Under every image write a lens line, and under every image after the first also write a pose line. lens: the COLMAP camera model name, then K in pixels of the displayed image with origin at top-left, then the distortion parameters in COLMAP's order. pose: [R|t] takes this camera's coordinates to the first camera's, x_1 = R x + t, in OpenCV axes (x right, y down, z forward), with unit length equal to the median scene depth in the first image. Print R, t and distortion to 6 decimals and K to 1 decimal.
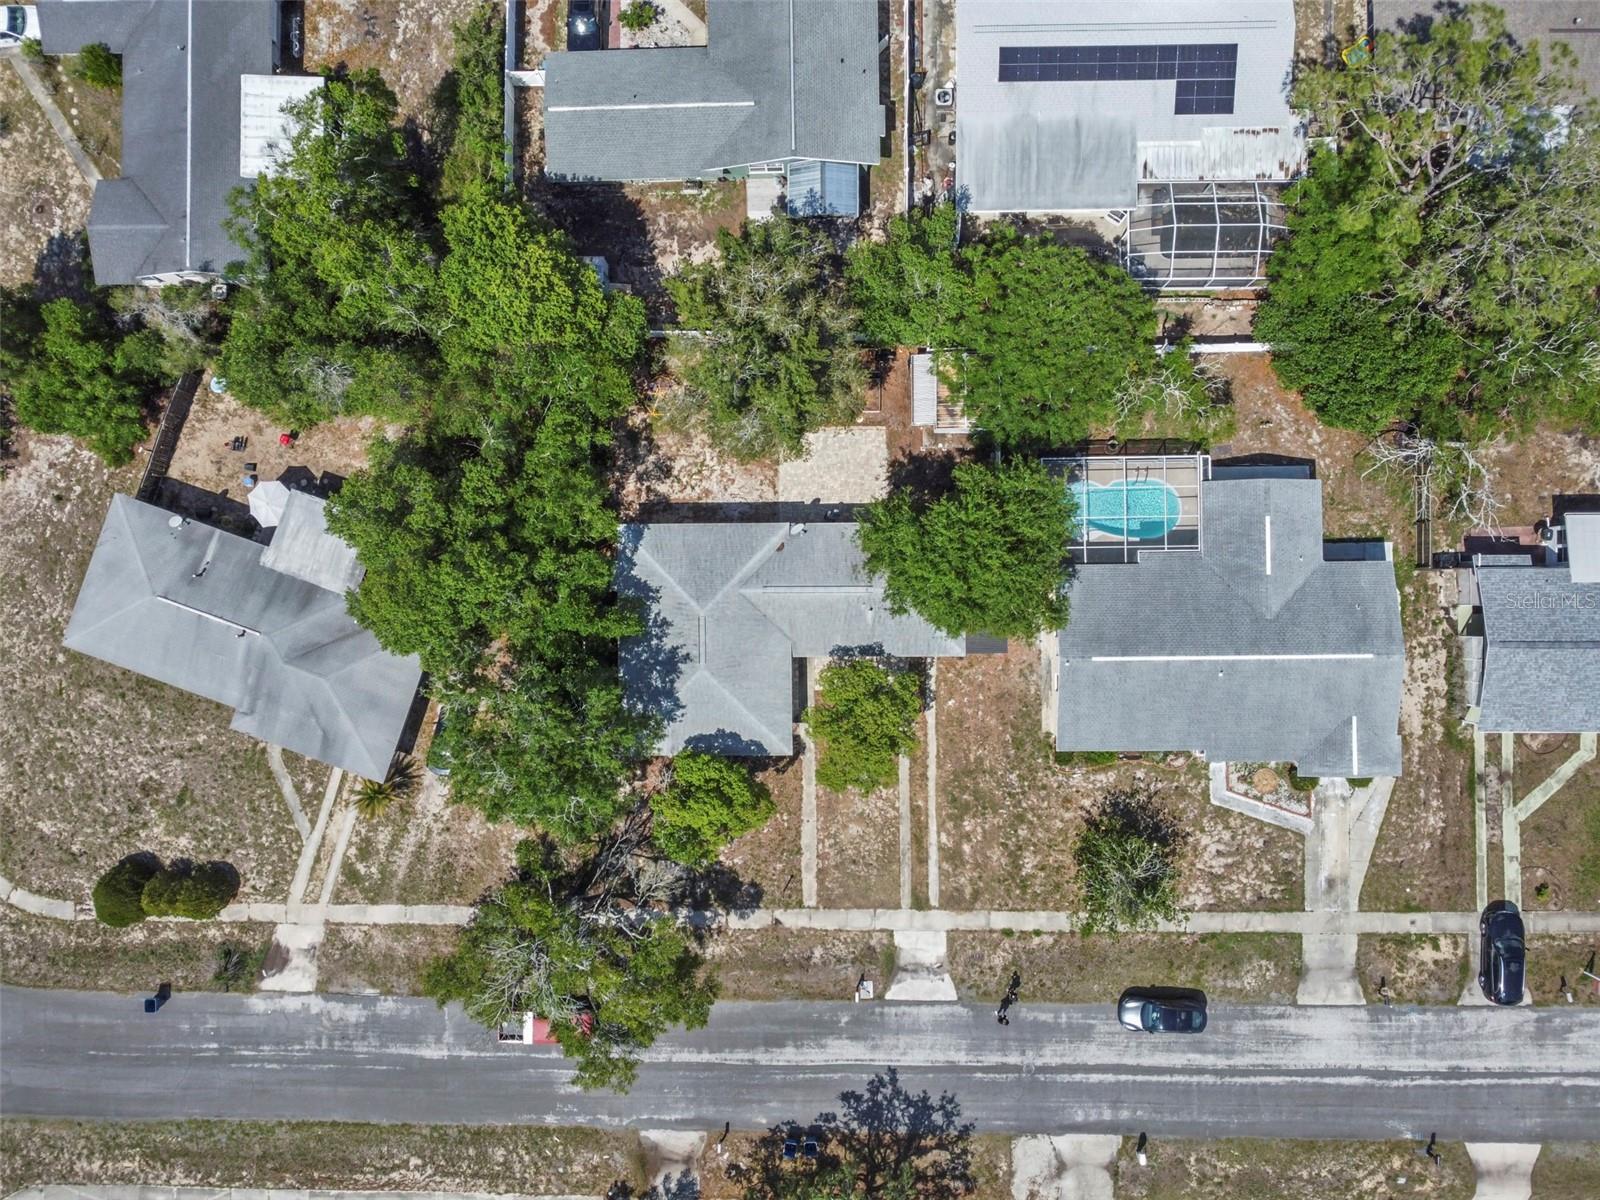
lens RADIAL K [[1151.4, 0, 800.0], [0, 1151.4, 600.0], [0, 0, 1]] dist [-0.000654, -0.001938]
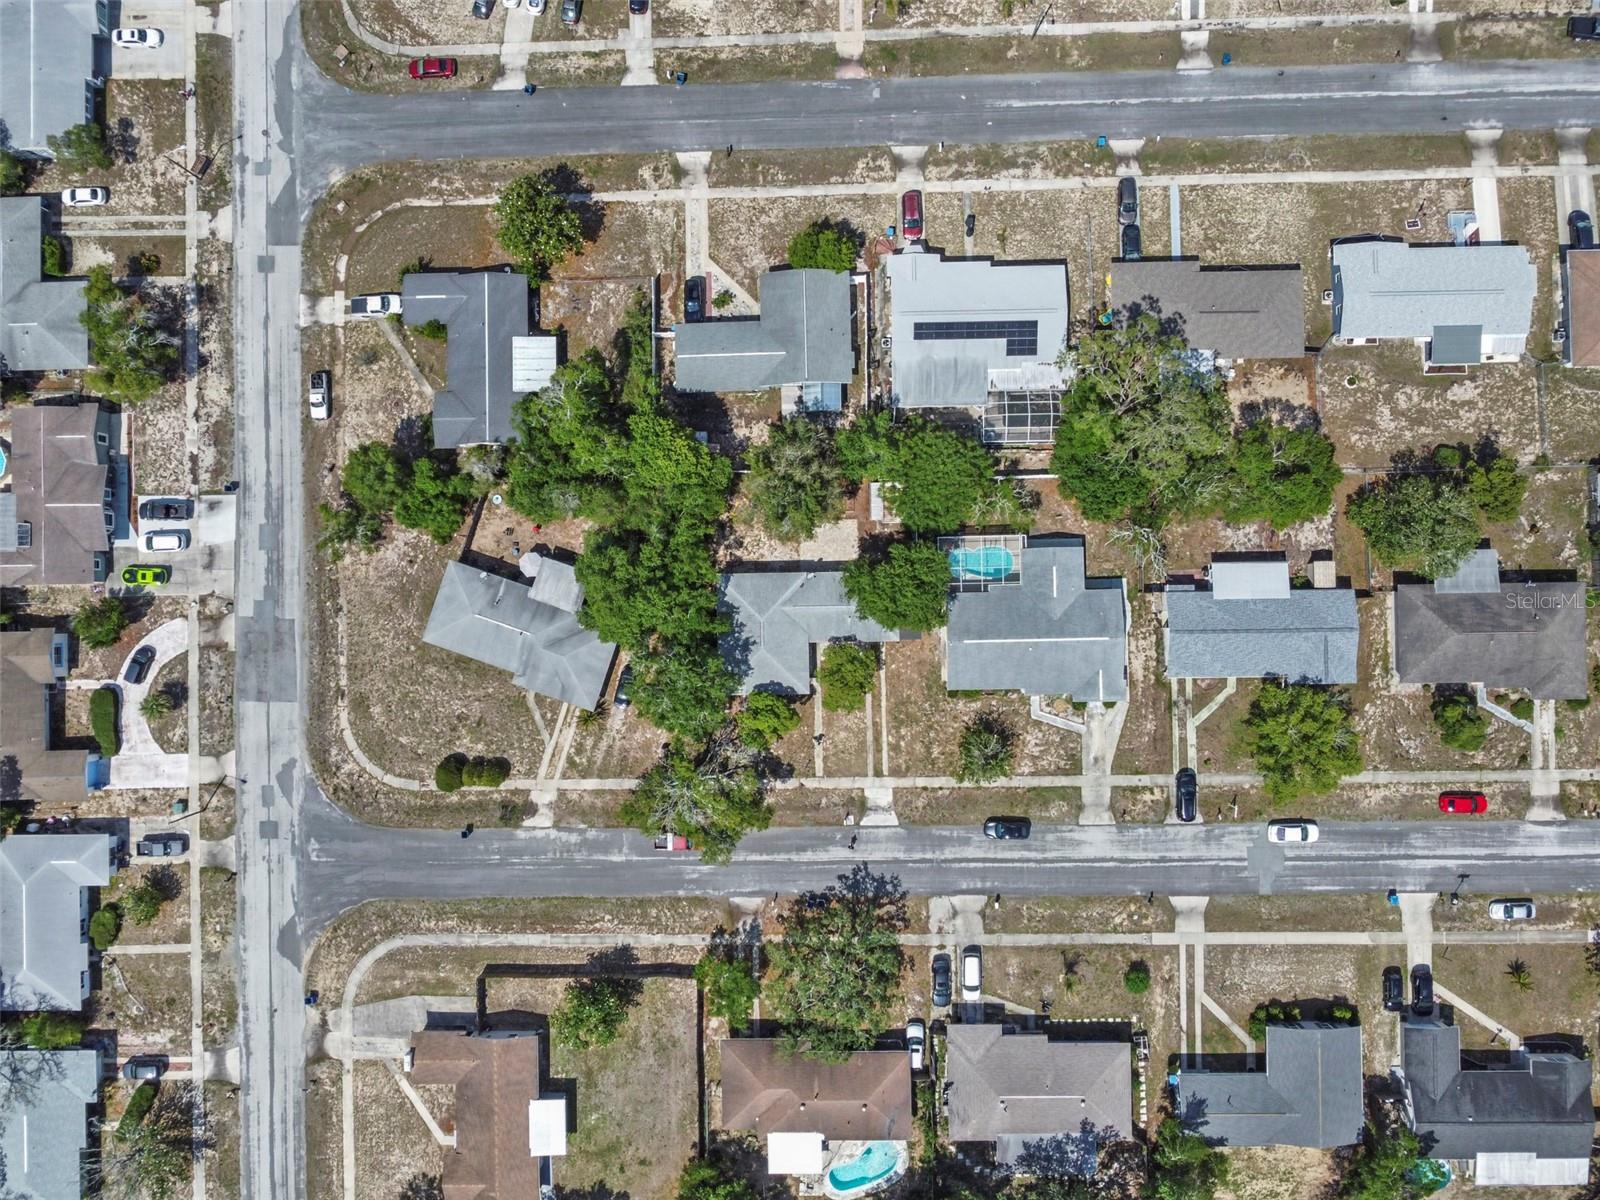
lens RADIAL K [[1151.4, 0, 800.0], [0, 1151.4, 600.0], [0, 0, 1]] dist [-0.000654, -0.001938]
pose [[0.999939, -0.010959, -0.001700, -0.016921], [0.010955, 0.999937, -0.002573, -0.015670], [0.001728, 0.002554, 0.999995, -0.882645]]
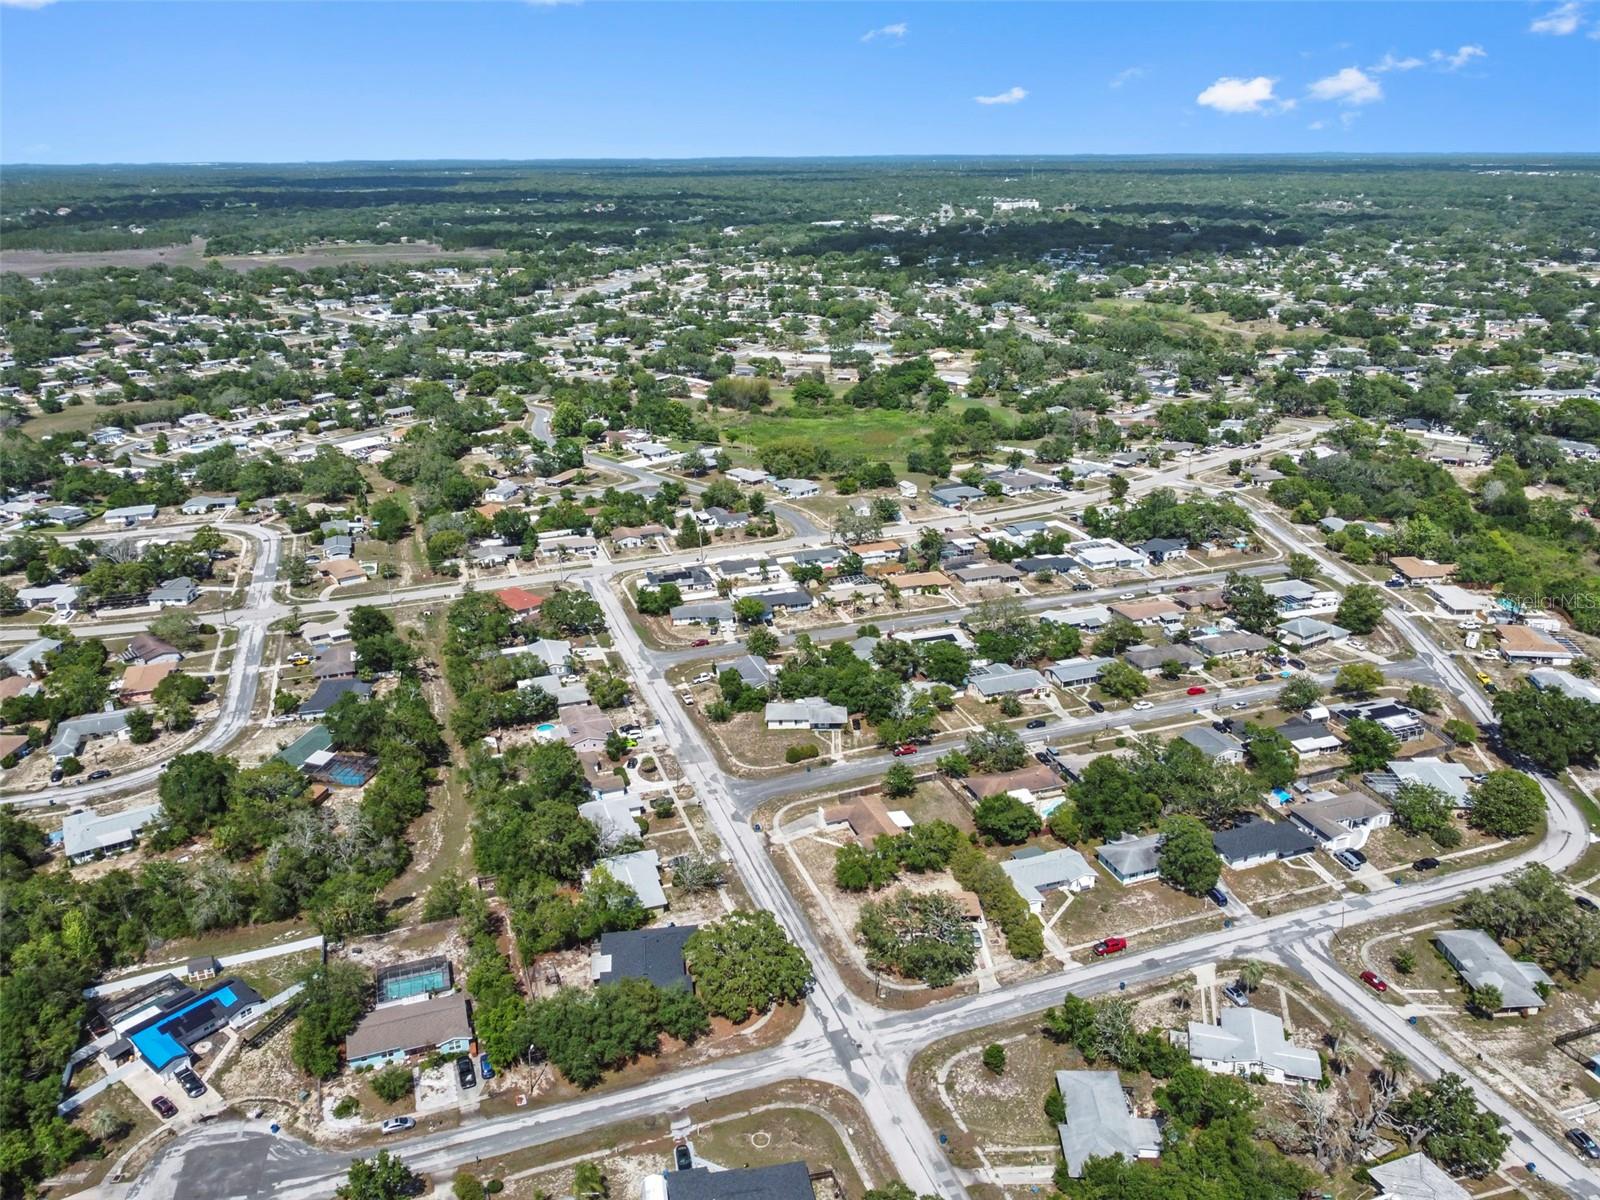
lens RADIAL K [[1151.4, 0, 800.0], [0, 1151.4, 600.0], [0, 0, 1]] dist [-0.000654, -0.001938]
pose [[0.946142, -0.094013, 0.309802, -1.785628], [0.323034, 0.337830, -0.884036, 3.673794], [-0.021550, 0.936500, 0.350005, -0.910454]]
